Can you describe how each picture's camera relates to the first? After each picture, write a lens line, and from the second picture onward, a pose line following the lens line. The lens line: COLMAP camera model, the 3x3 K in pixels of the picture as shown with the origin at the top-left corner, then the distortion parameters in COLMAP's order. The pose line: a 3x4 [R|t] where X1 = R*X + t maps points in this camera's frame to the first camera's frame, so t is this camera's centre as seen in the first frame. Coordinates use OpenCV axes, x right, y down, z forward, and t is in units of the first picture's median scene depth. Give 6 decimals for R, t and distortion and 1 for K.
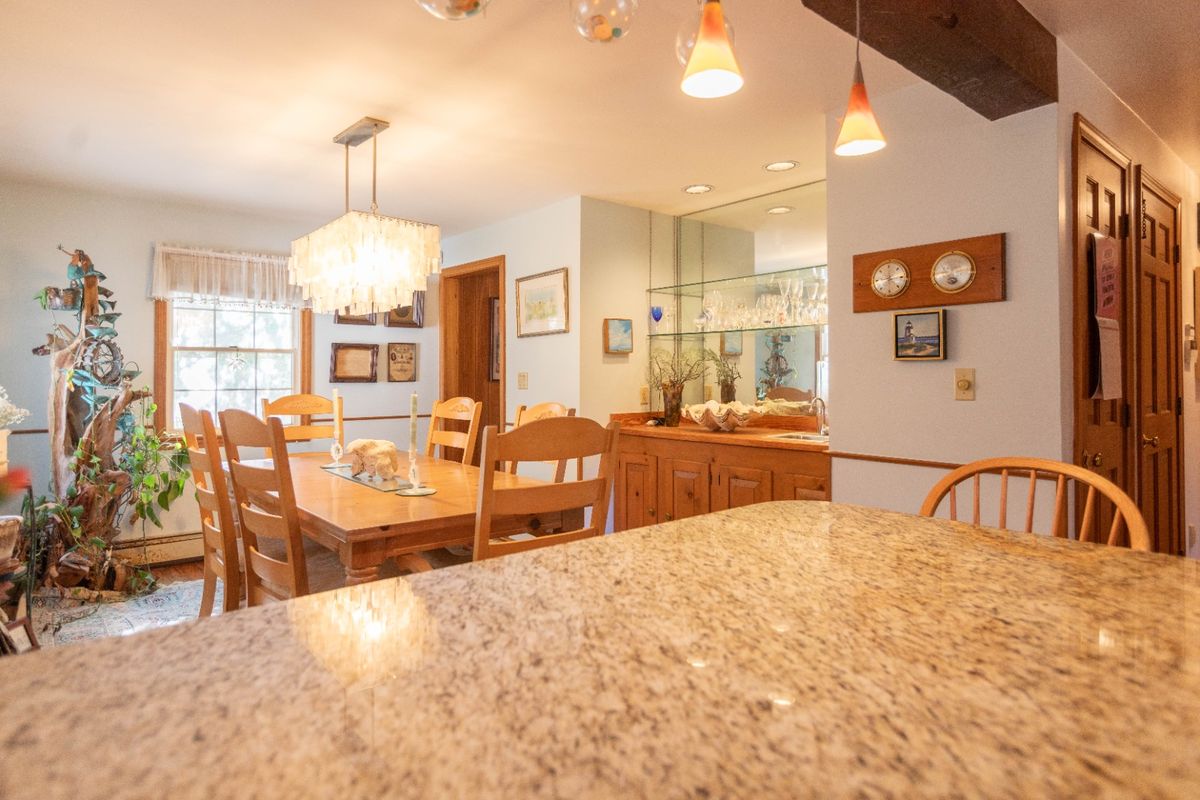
lens RADIAL K [[667.9, 0, 602.6], [0, 667.9, 374.9], [0, 0, 1]] dist [0.005591, -0.002166]
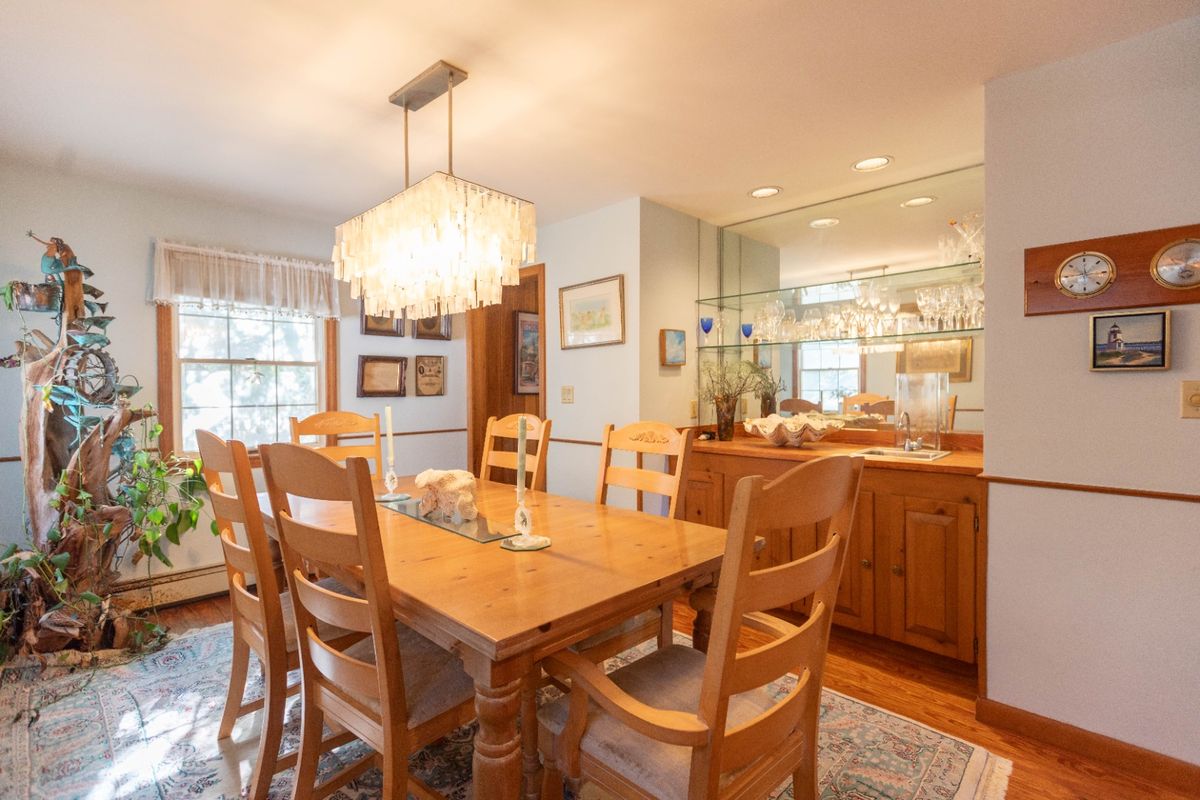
lens RADIAL K [[549.2, 0, 601.0], [0, 549.2, 400.4], [0, 0, 1]] dist [-0.002034, 0.001077]
pose [[0.995779, -0.006198, 0.091574, -0.171220], [0.003987, 0.999696, 0.024311, -0.002642], [-0.091697, -0.023843, 0.995501, 0.250750]]
